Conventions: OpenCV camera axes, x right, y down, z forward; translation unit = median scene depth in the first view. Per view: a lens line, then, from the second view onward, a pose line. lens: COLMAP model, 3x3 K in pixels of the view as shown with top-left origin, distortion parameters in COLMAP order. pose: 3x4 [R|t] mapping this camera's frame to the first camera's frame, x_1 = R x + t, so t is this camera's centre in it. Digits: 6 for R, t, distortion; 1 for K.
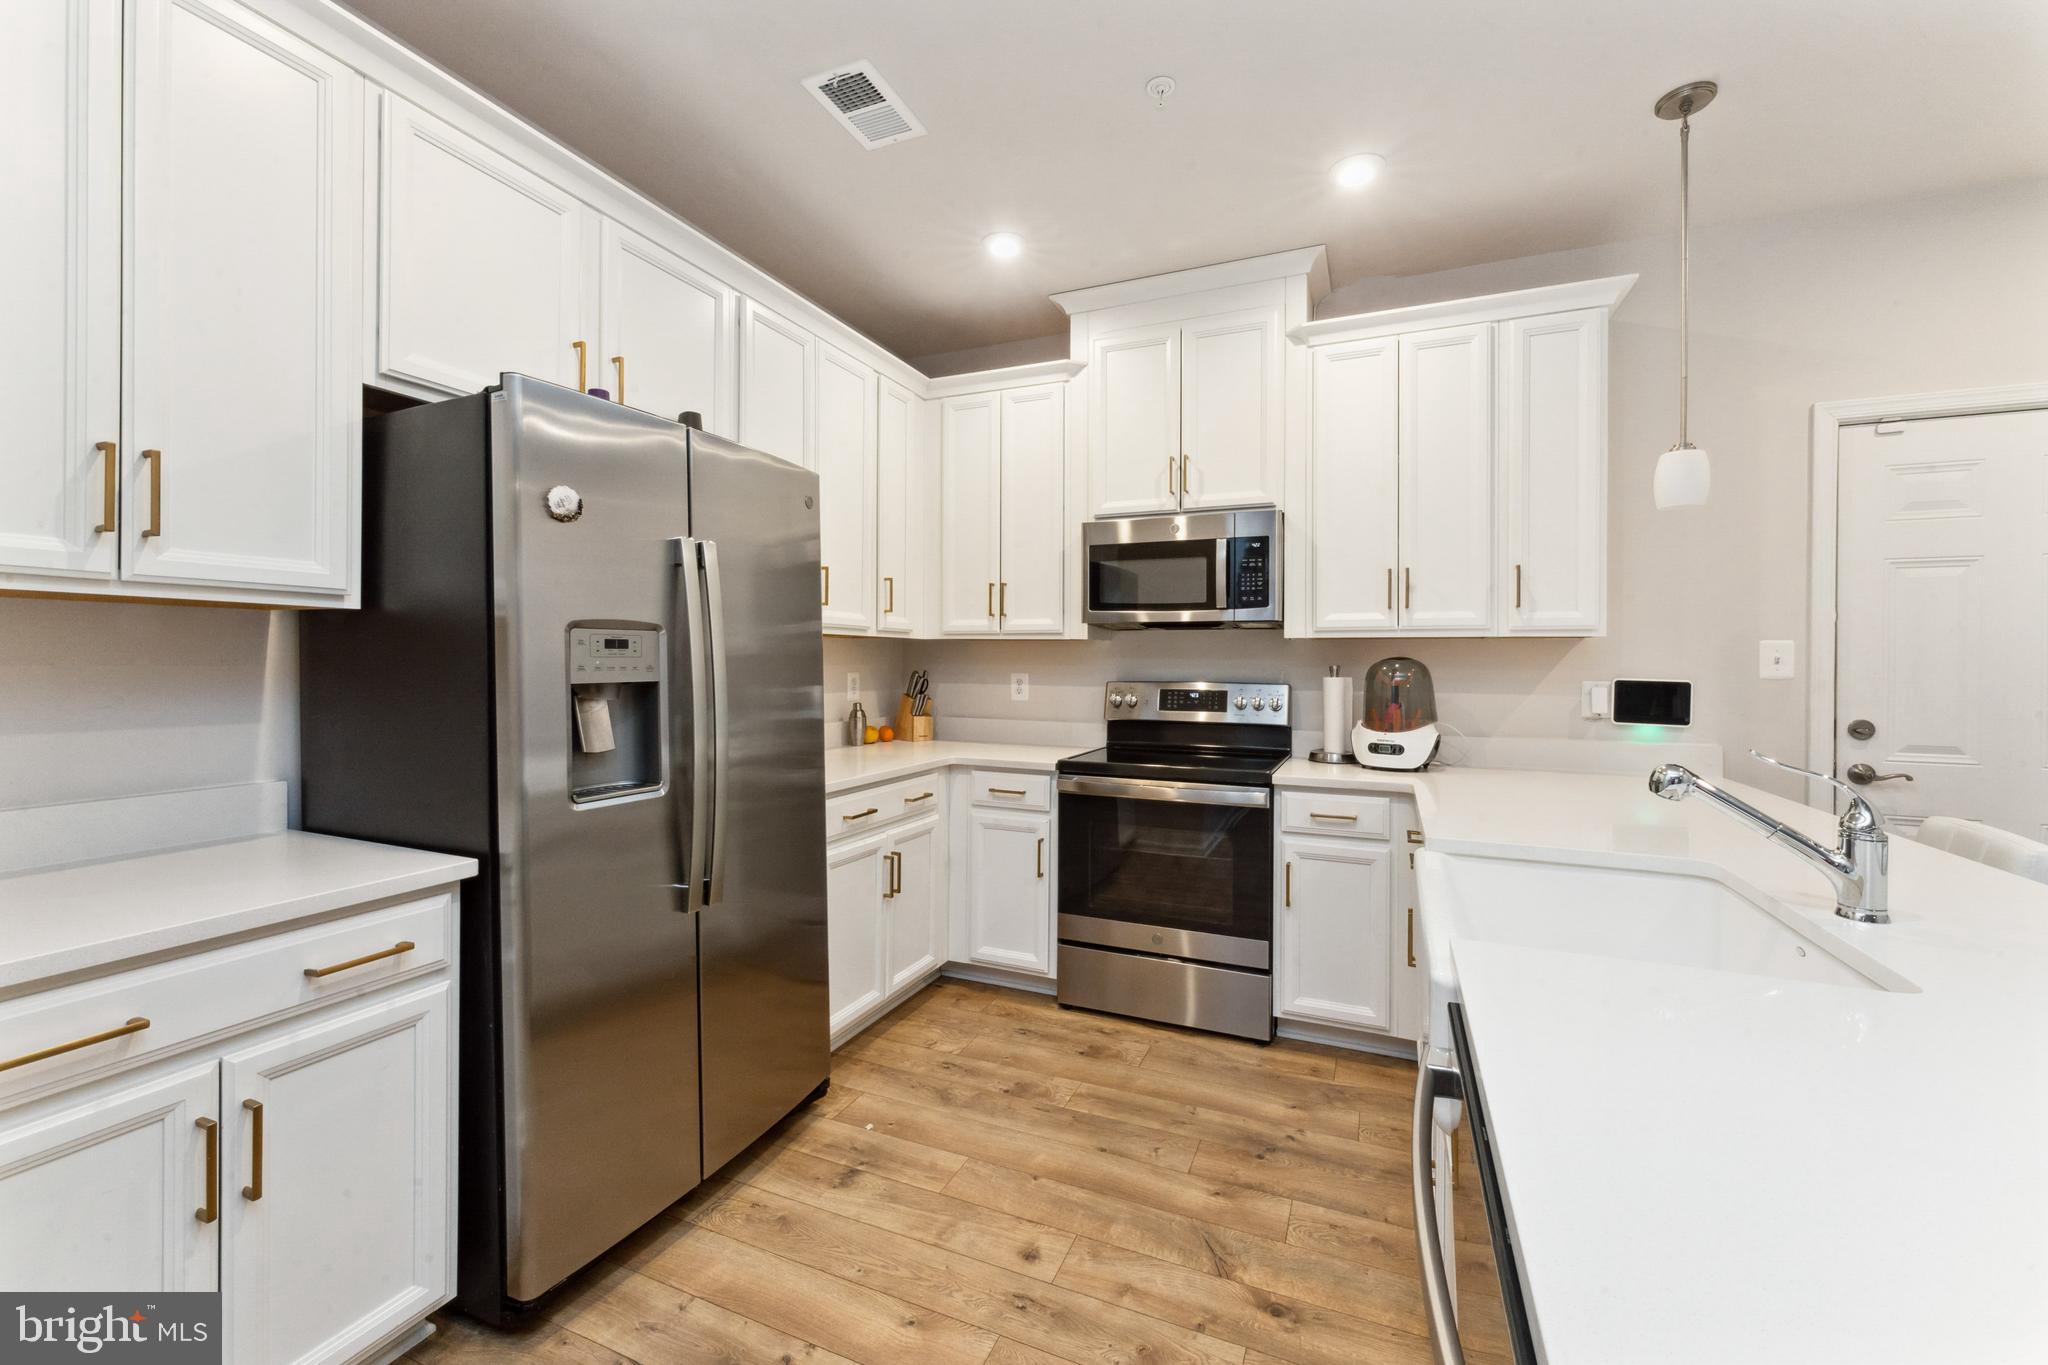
lens RADIAL K [[819.5, 0, 1035.5], [0, 819.5, 665.0], [0, 0, 1]] dist [-0.001398, -0.000021]
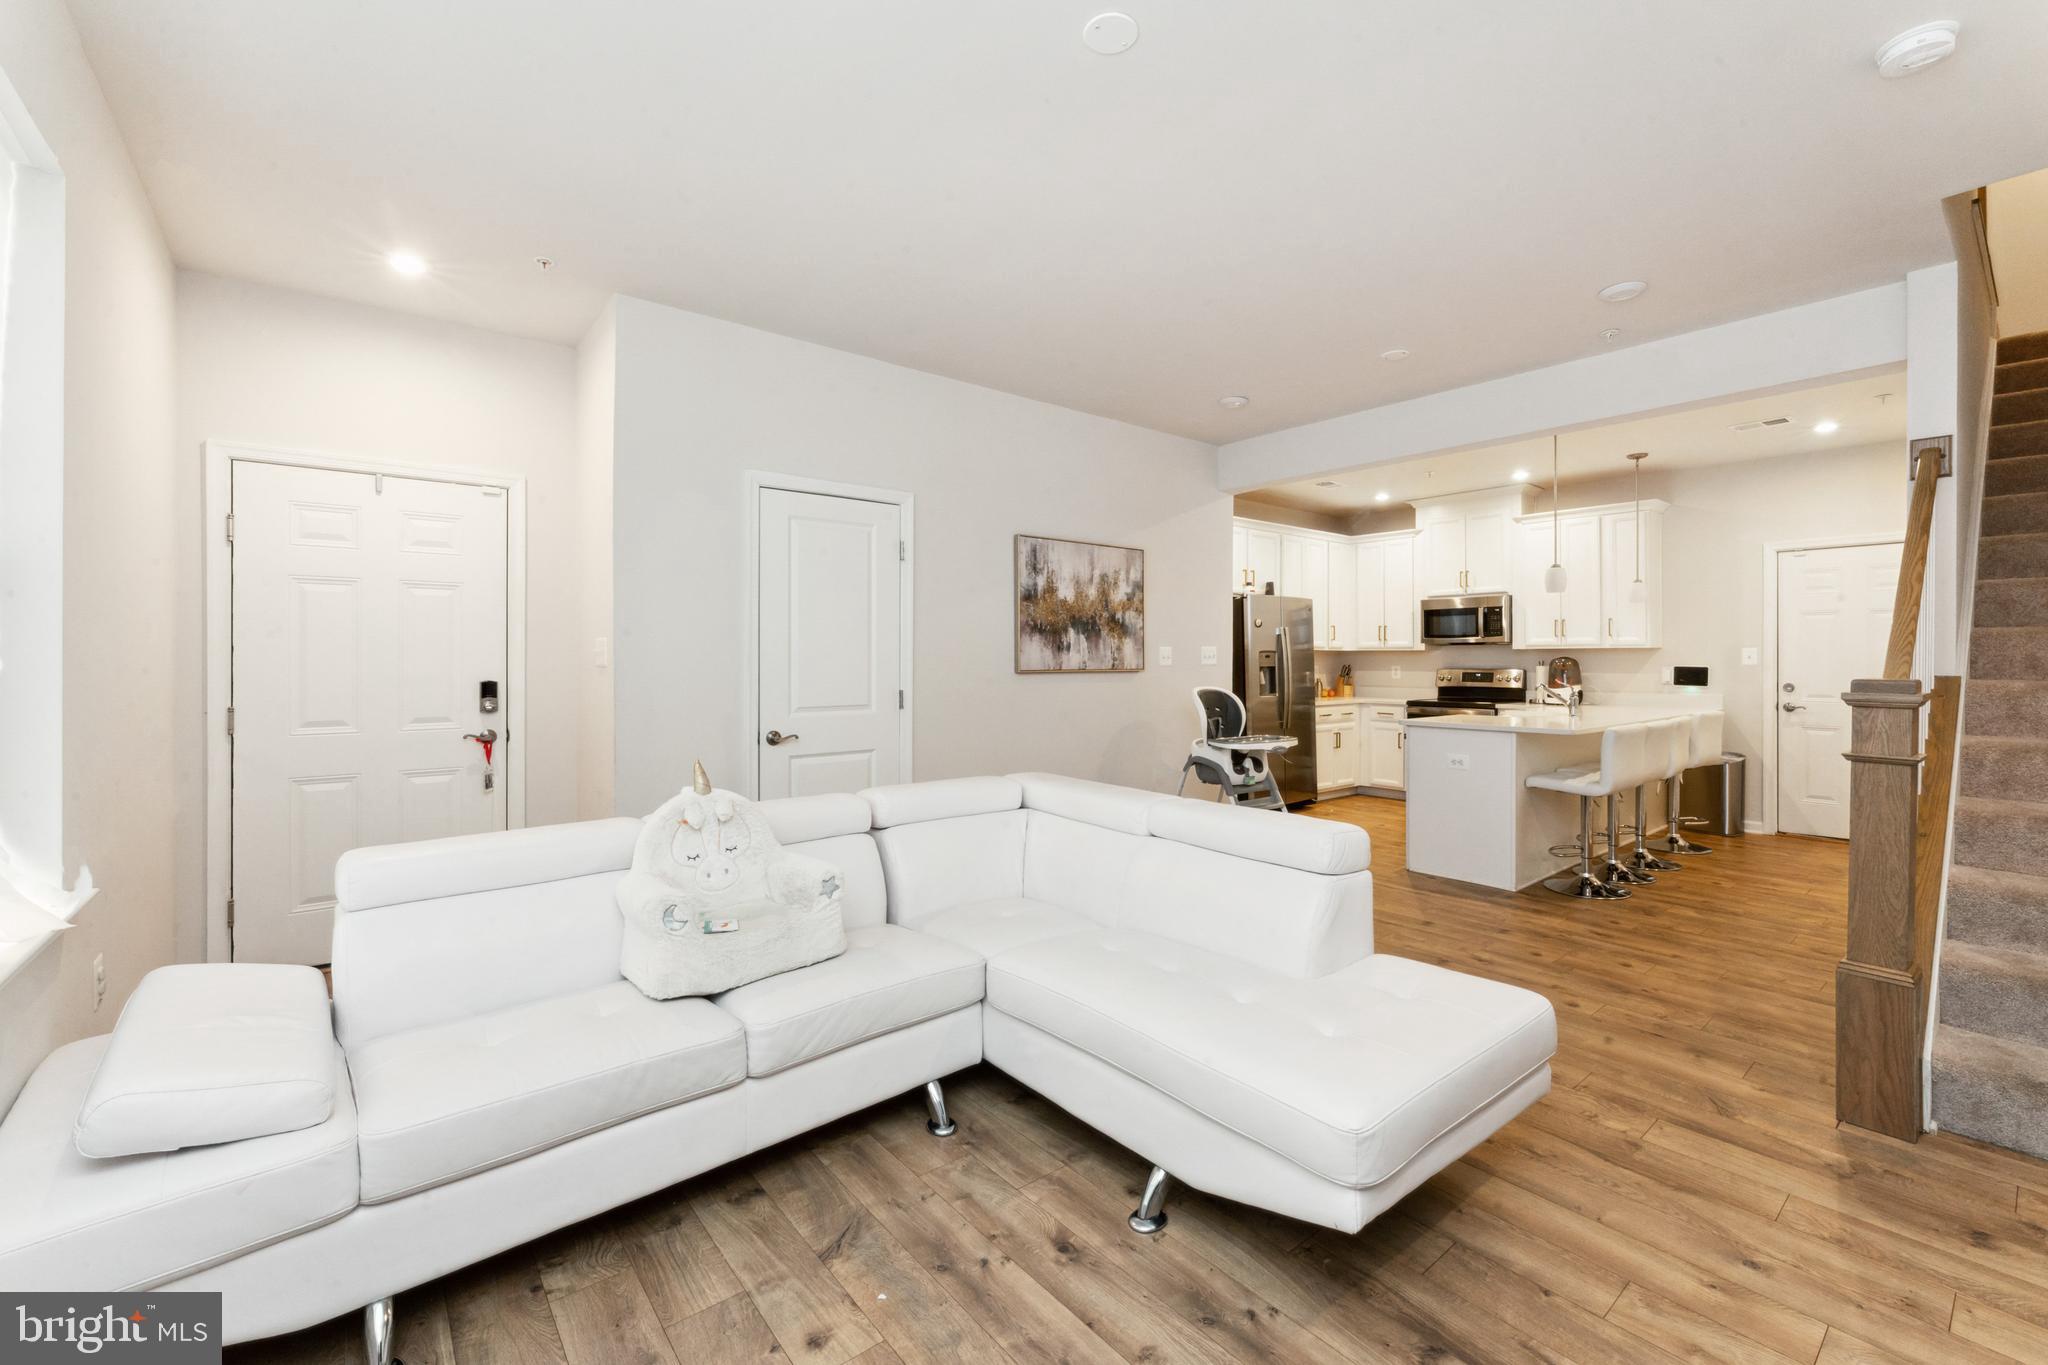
lens RADIAL K [[847.6, 0, 1040.2], [0, 847.6, 659.1], [0, 0, 1]] dist [-0.005757, -0.000207]
pose [[0.886778, -0.008919, -0.462110, 0.235954], [0.005253, 0.999944, -0.009219, 0.010592], [0.462166, 0.005748, 0.886775, -1.833676]]
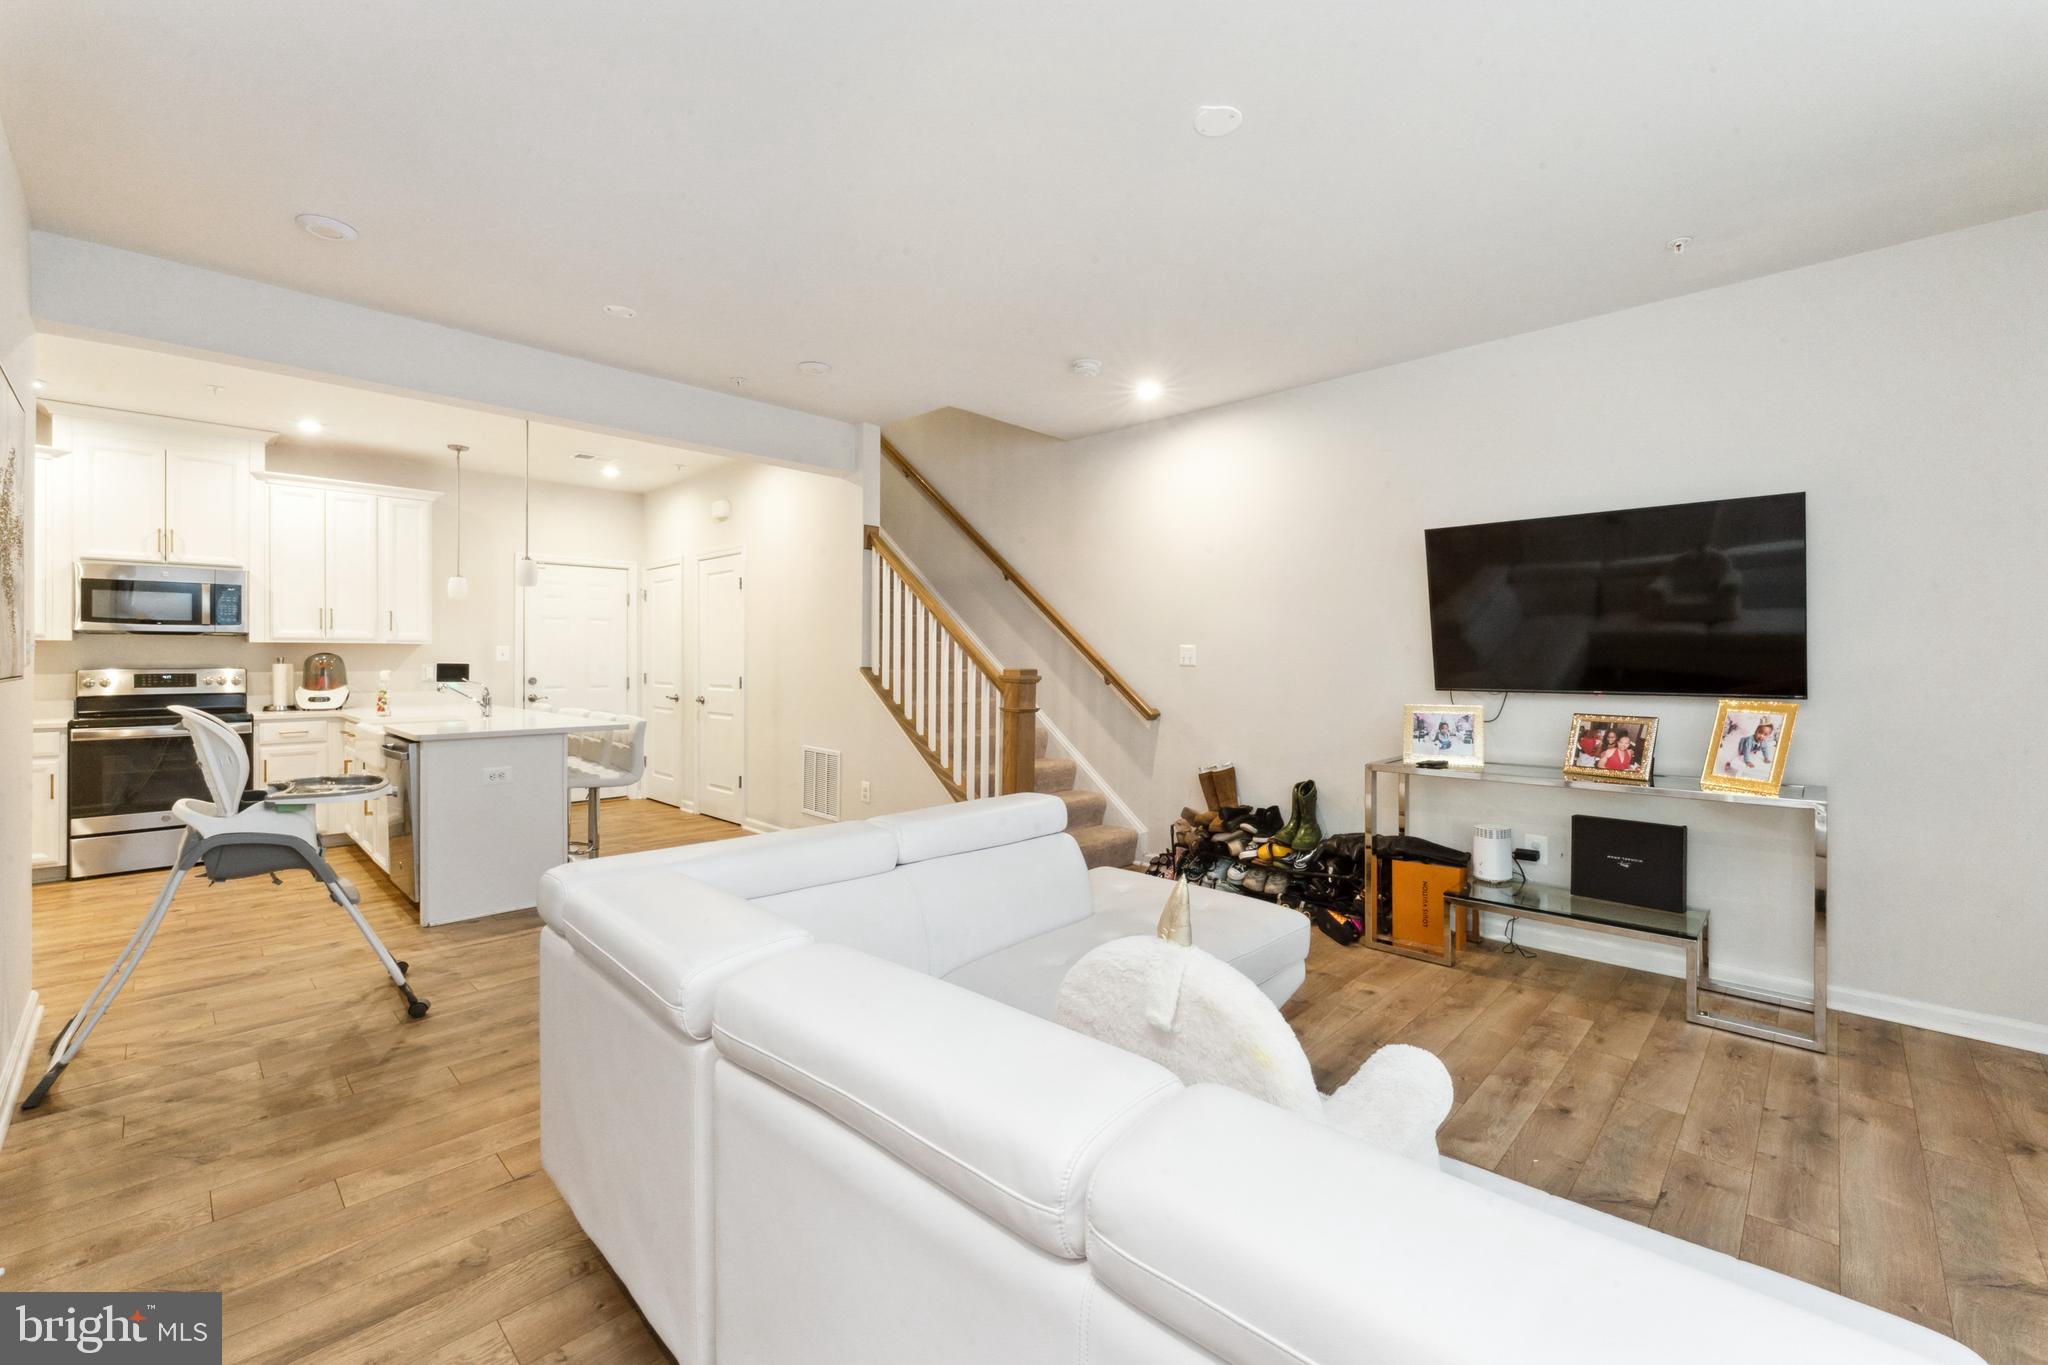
lens RADIAL K [[847.6, 0, 1040.2], [0, 847.6, 659.1], [0, 0, 1]] dist [-0.005757, -0.000207]
pose [[0.347795, -0.007429, 0.937541, -0.860908], [0.003445, 0.999972, 0.006646, -0.002607], [-0.937564, 0.000918, 0.347811, -1.316583]]
